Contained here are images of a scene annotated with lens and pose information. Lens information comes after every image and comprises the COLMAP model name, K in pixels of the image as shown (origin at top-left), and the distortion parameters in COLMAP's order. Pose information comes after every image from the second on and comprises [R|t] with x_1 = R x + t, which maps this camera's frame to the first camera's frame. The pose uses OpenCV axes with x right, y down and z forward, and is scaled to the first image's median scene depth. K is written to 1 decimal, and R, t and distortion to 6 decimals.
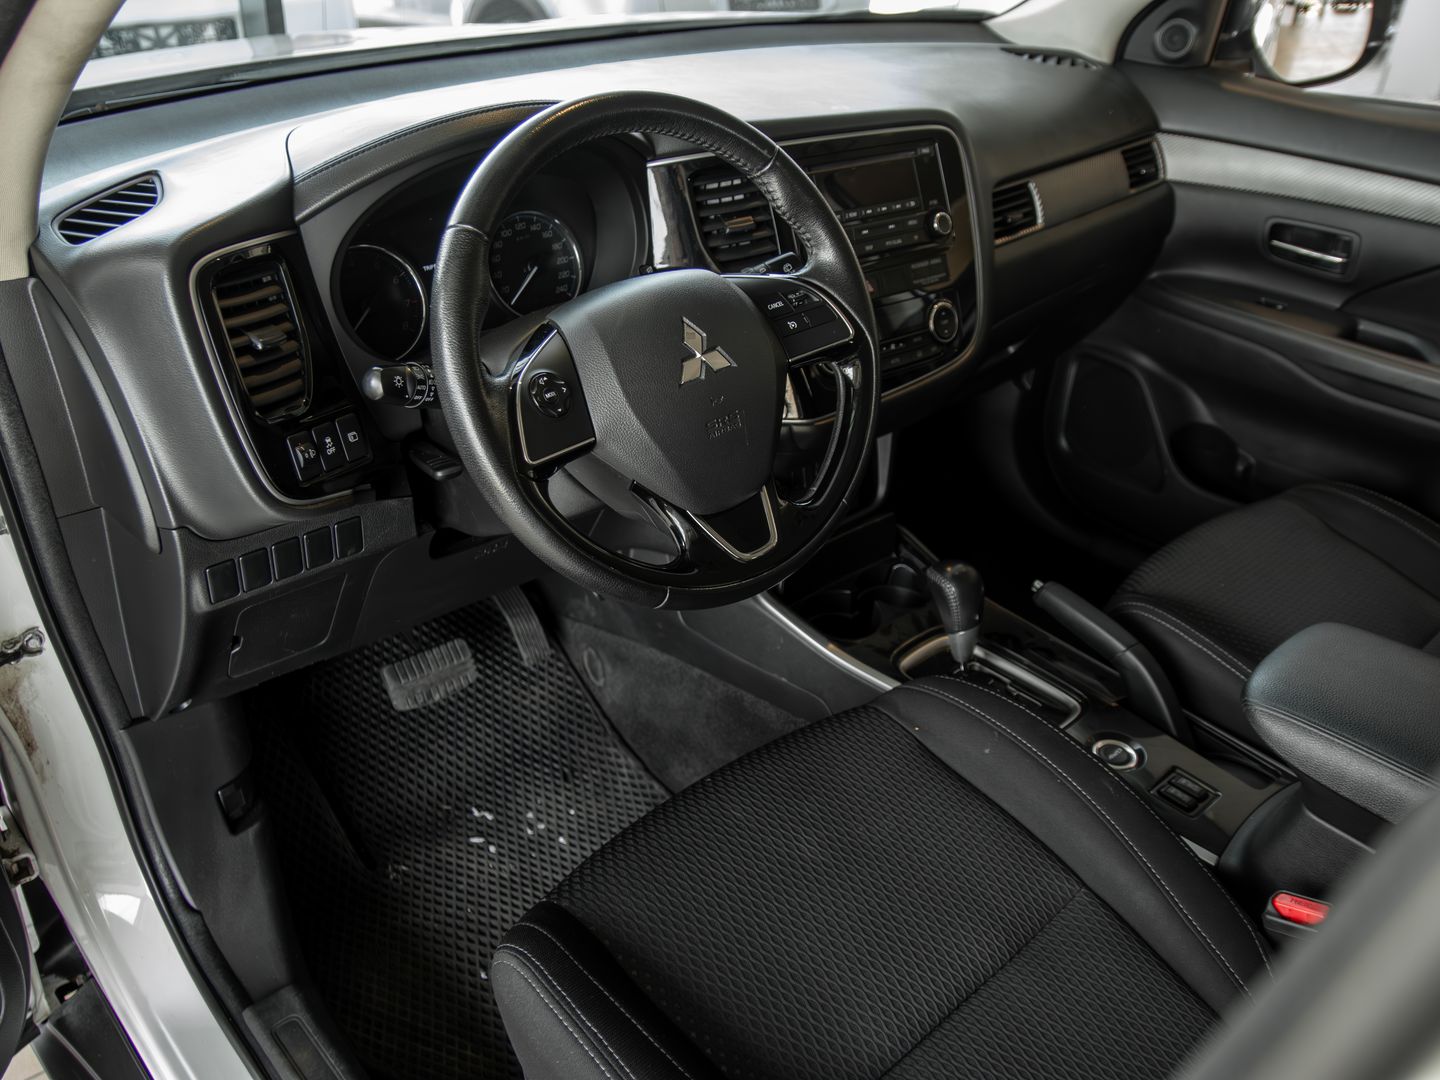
lens RADIAL K [[1248.1, 0, 709.6], [0, 1248.1, 535.8], [0, 0, 1]] dist [-0.114567, 0.067998]
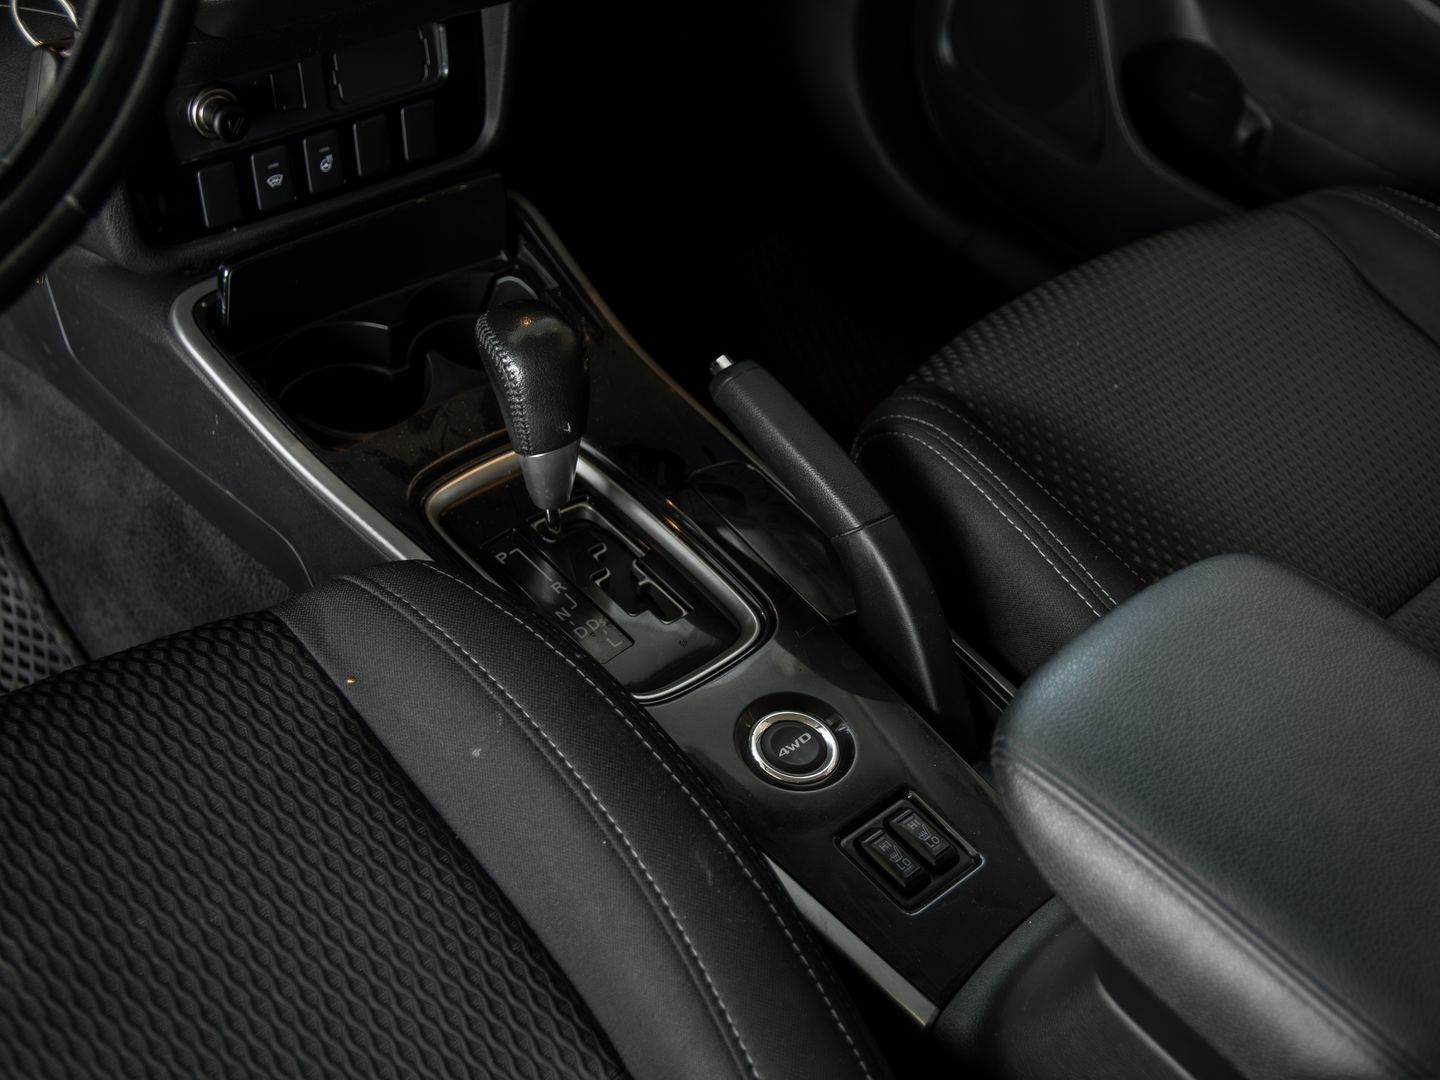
lens RADIAL K [[1718.3, 0, 717.7], [0, 1718.3, 535.2], [0, 0, 1]] dist [-0.020535, 0.000000]
pose [[0.993594, 0.080040, 0.079775, 0.187680], [-0.097026, 0.966130, 0.239122, -0.050674], [-0.057933, -0.245331, 0.967707, 0.283641]]
